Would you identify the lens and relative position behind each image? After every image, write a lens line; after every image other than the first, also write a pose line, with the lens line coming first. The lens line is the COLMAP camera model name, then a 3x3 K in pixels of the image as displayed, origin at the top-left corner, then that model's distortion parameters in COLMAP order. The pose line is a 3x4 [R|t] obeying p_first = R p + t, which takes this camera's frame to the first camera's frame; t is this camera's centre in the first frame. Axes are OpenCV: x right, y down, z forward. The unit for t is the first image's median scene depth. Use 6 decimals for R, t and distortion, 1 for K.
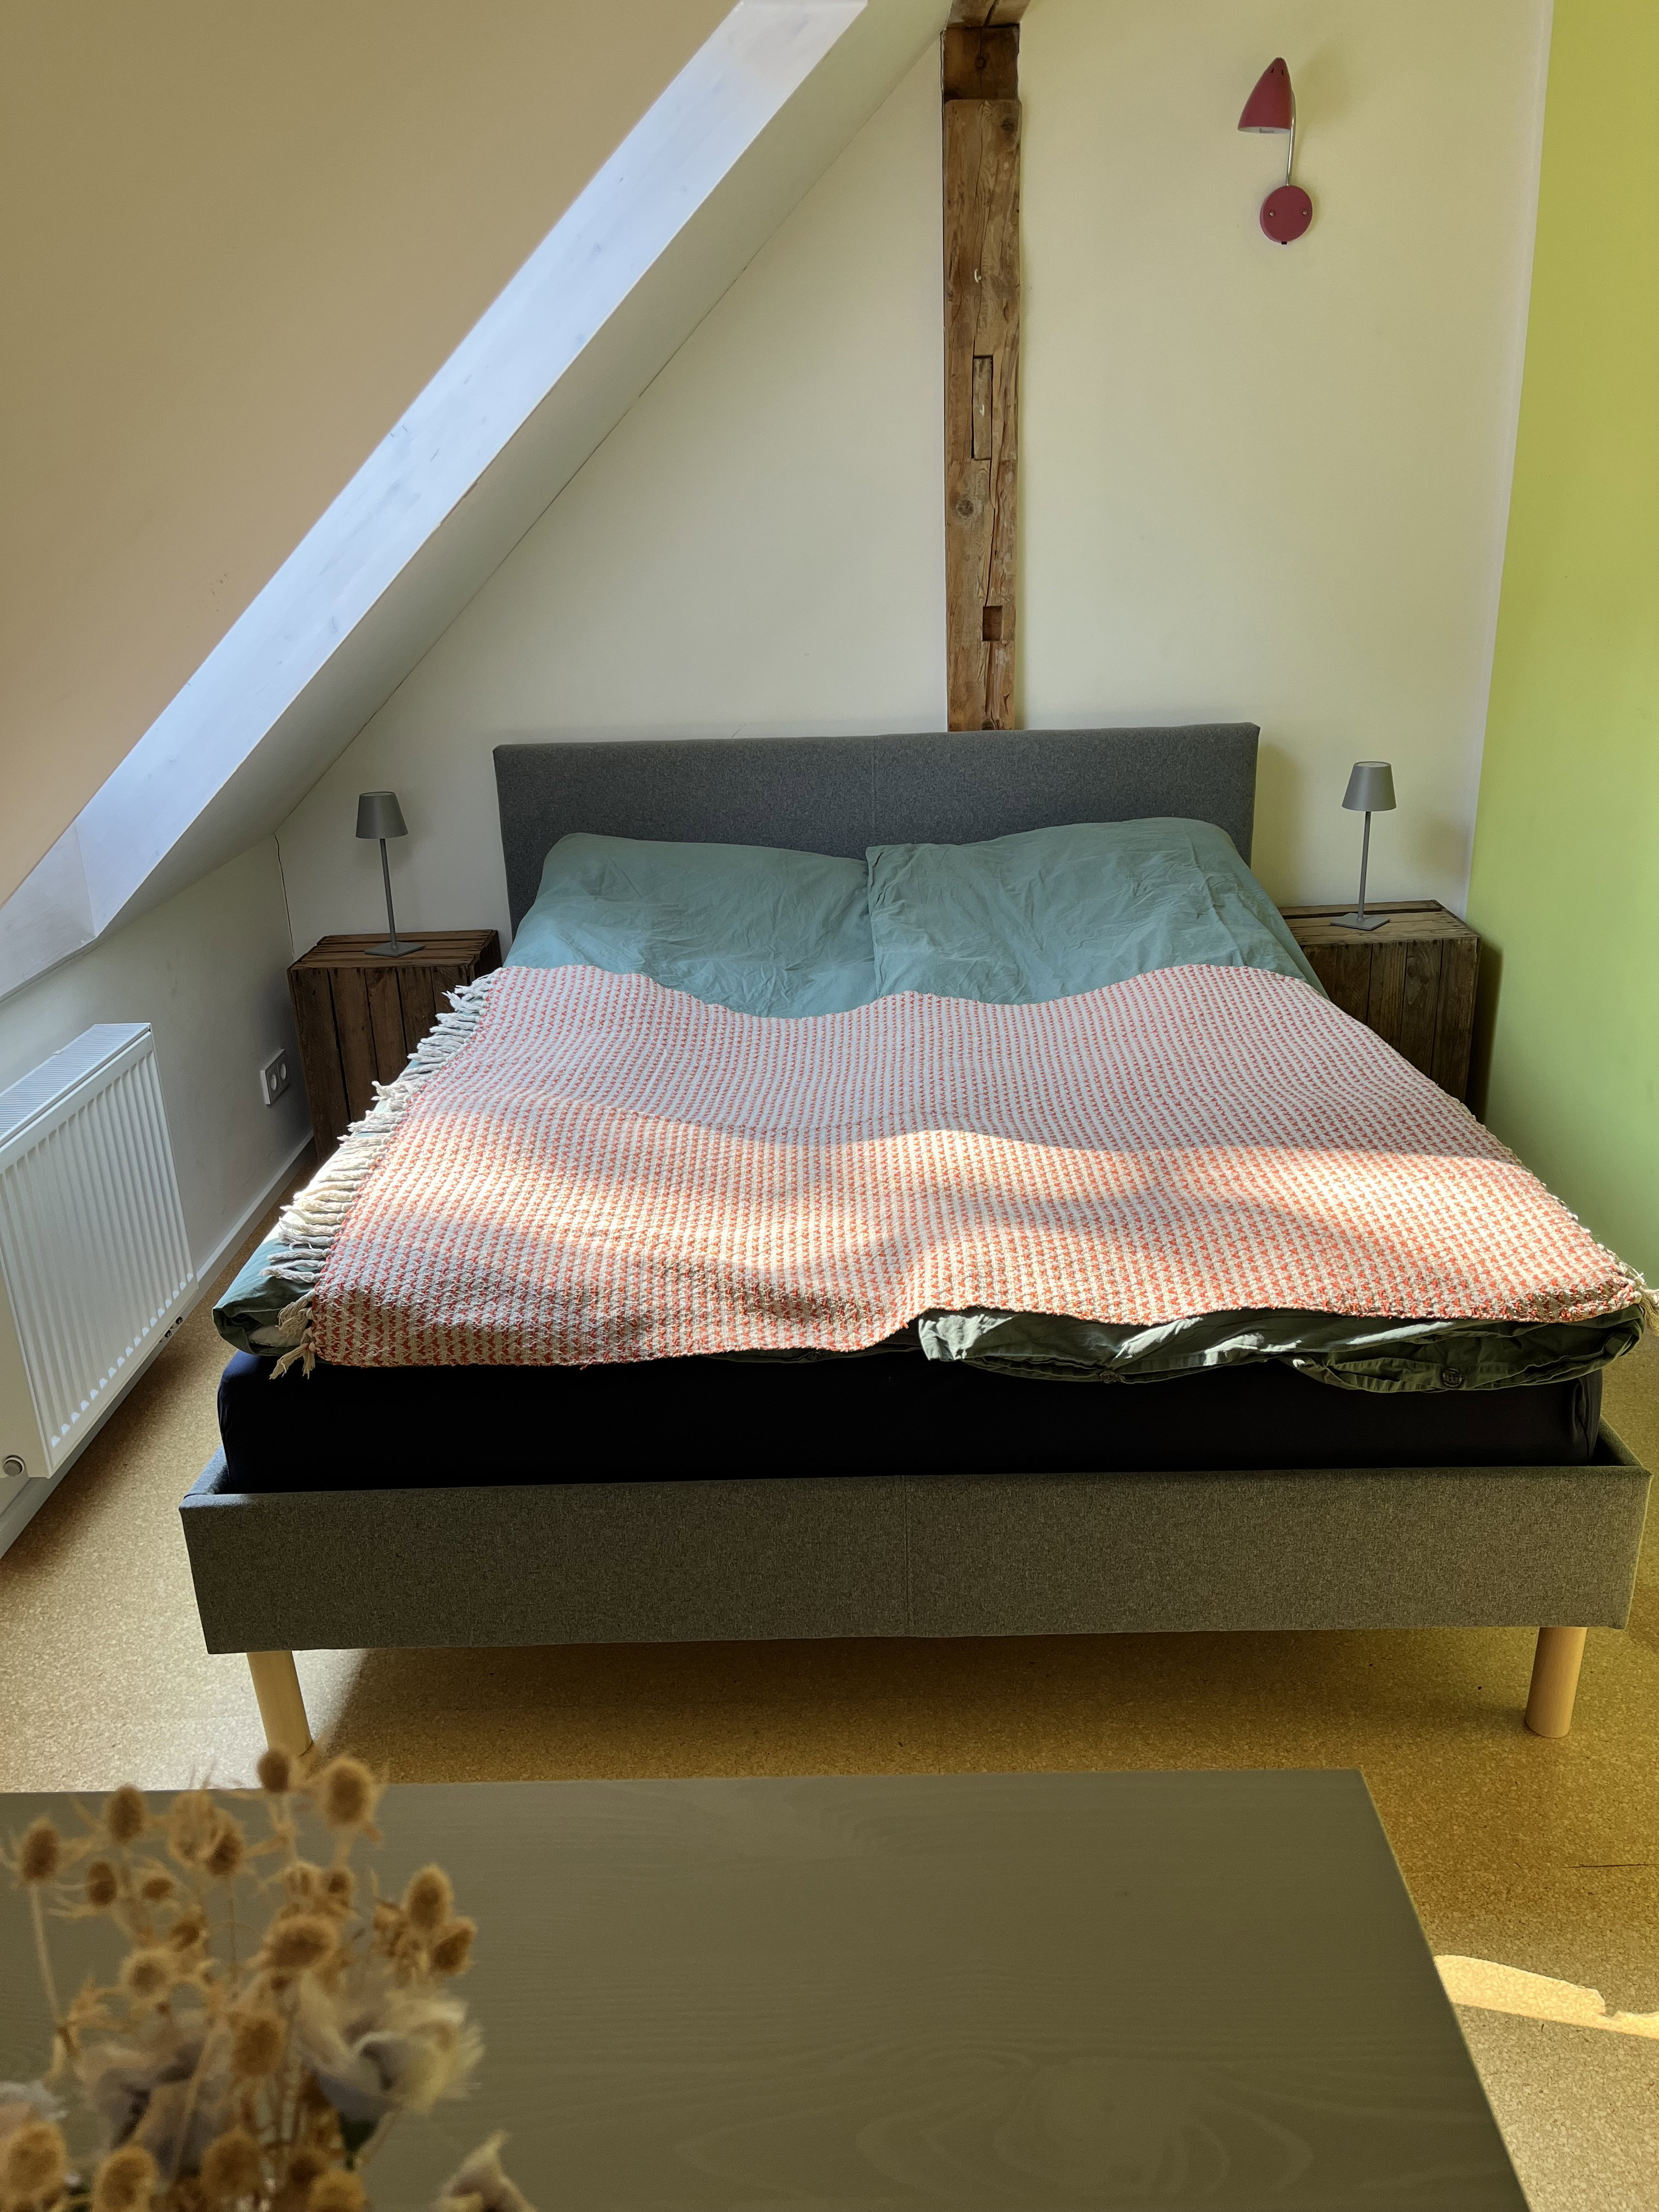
lens RADIAL K [[1651.4, 0, 829.5], [0, 1651.4, 1106.0], [0, 0, 1]] dist [0.033502, -0.002877]
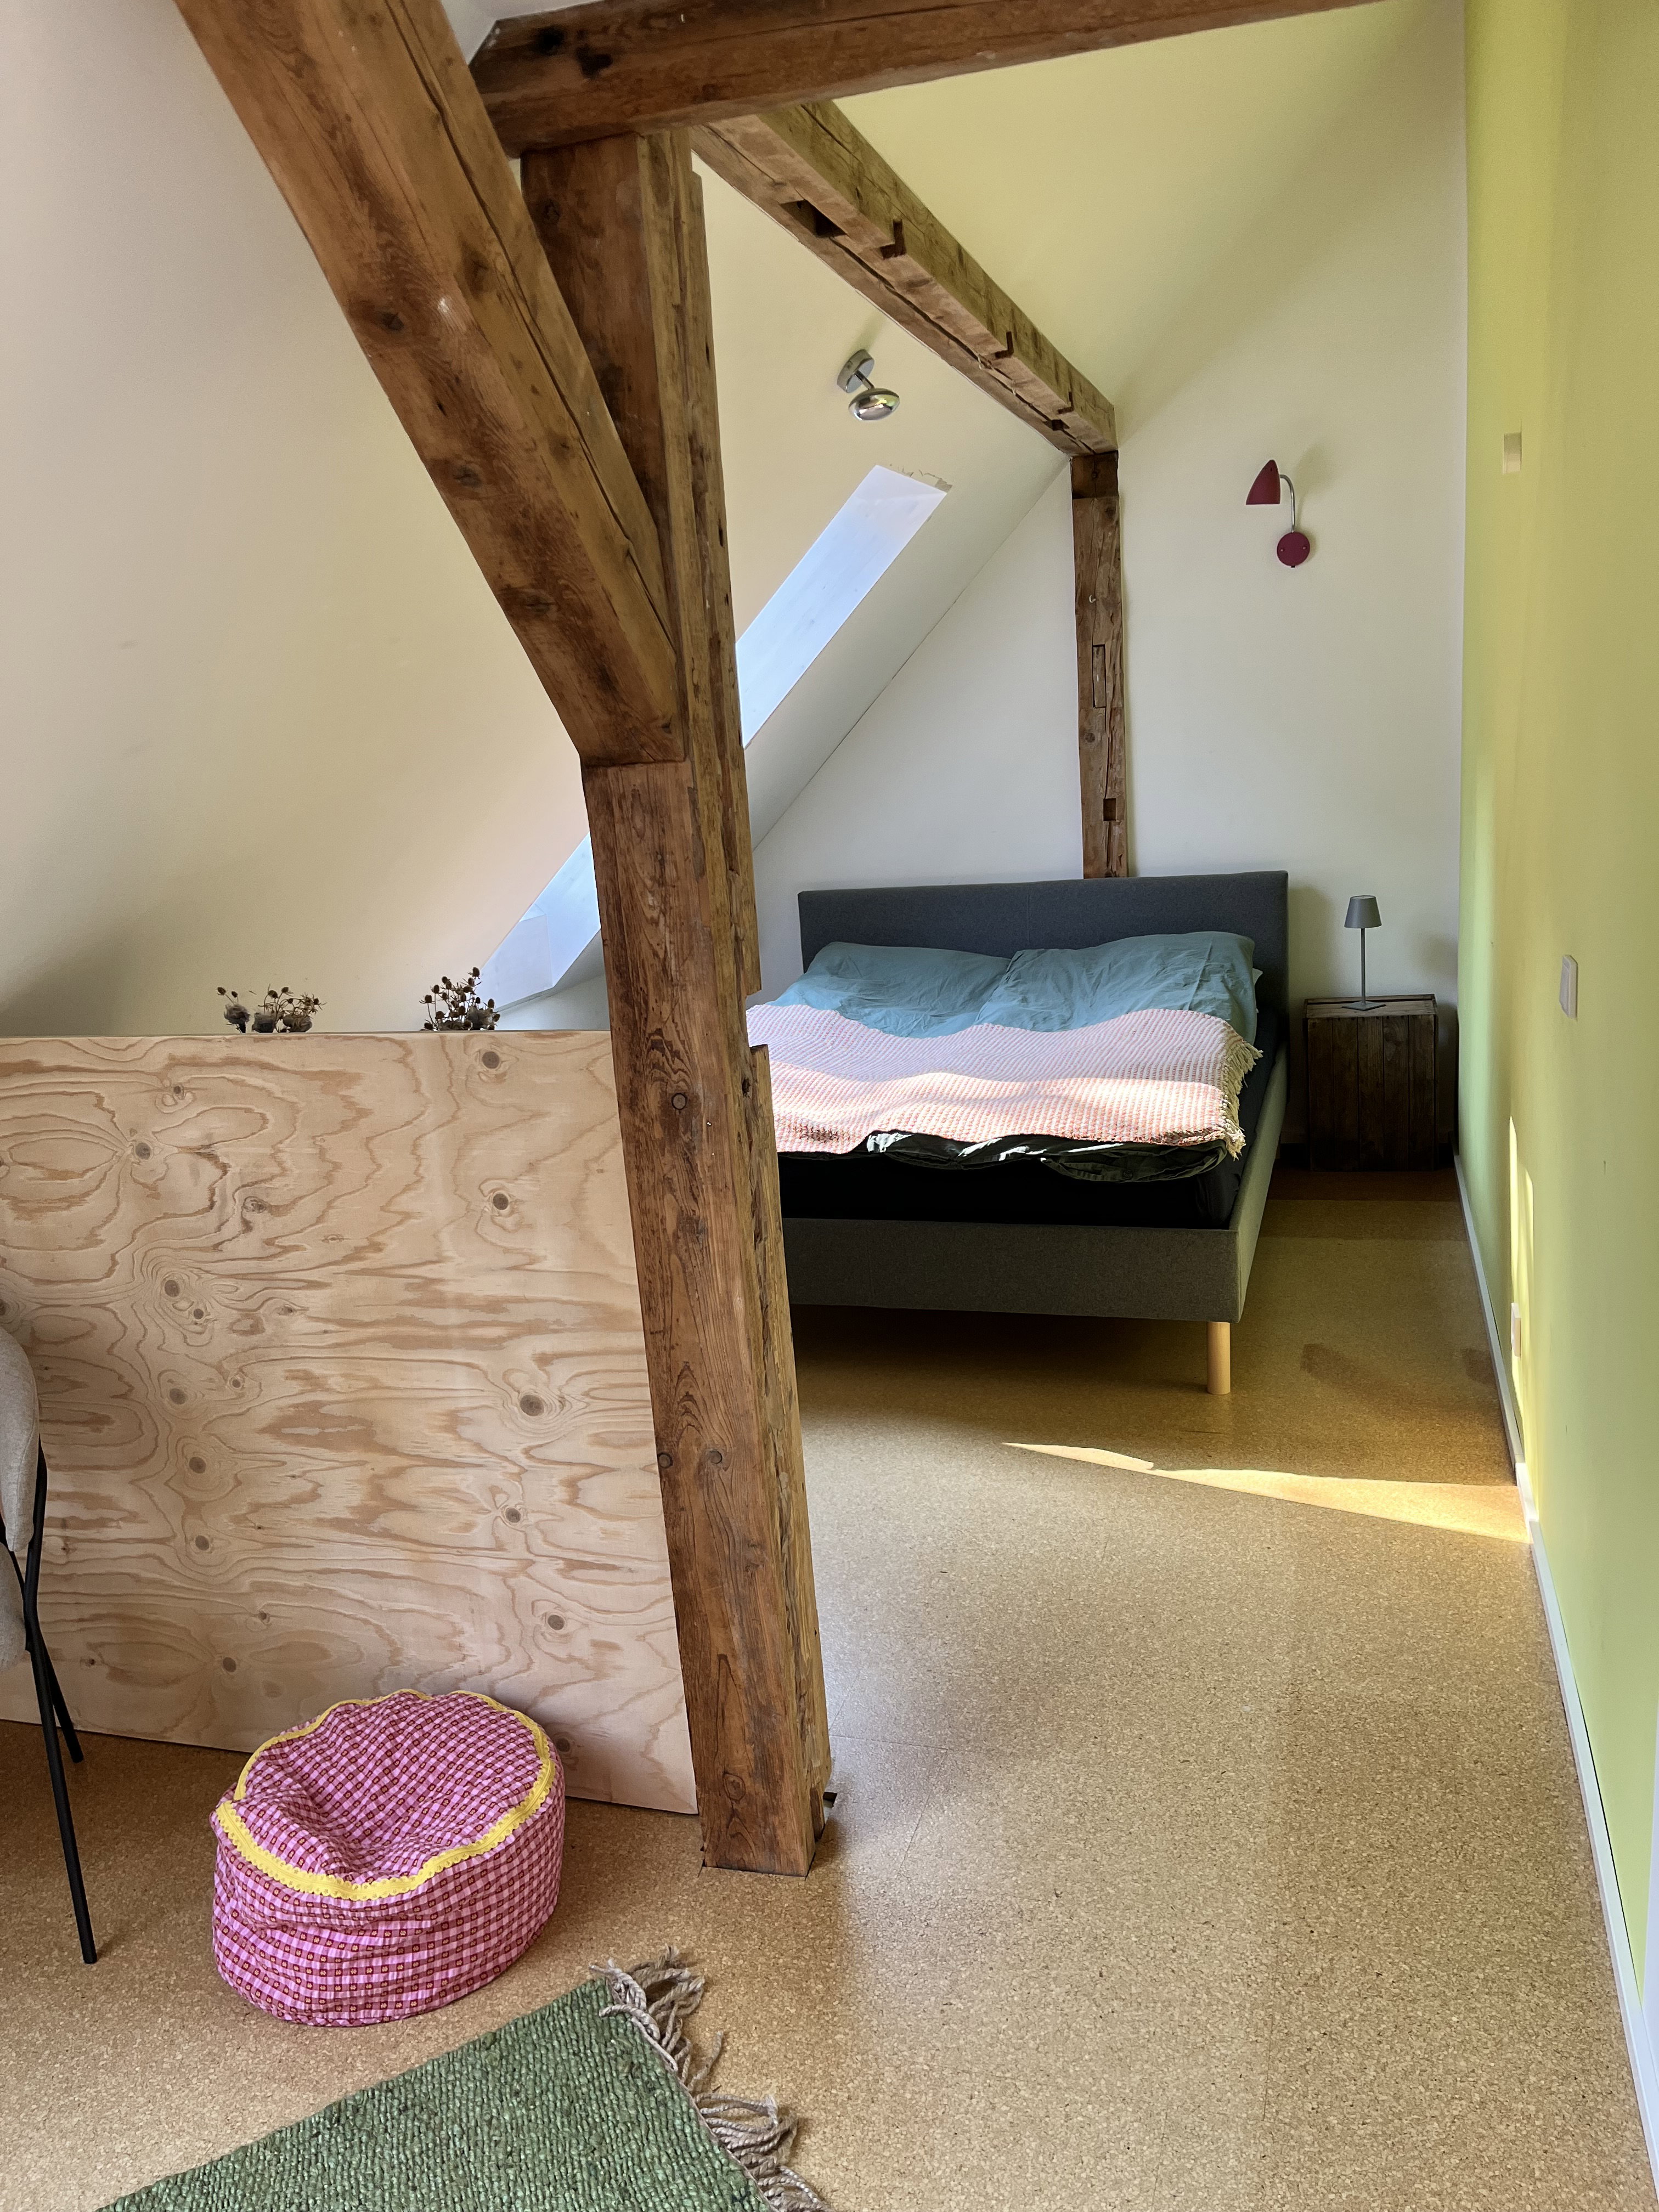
lens RADIAL K [[1675.7, 0, 829.5], [0, 1675.7, 1106.0], [0, 0, 1]] dist [0.005630, 0.264855]
pose [[0.953961, 0.030253, -0.298401, 0.351171], [-0.064763, 0.992207, -0.106447, 0.177512], [0.292856, 0.120872, 0.948486, -0.560726]]
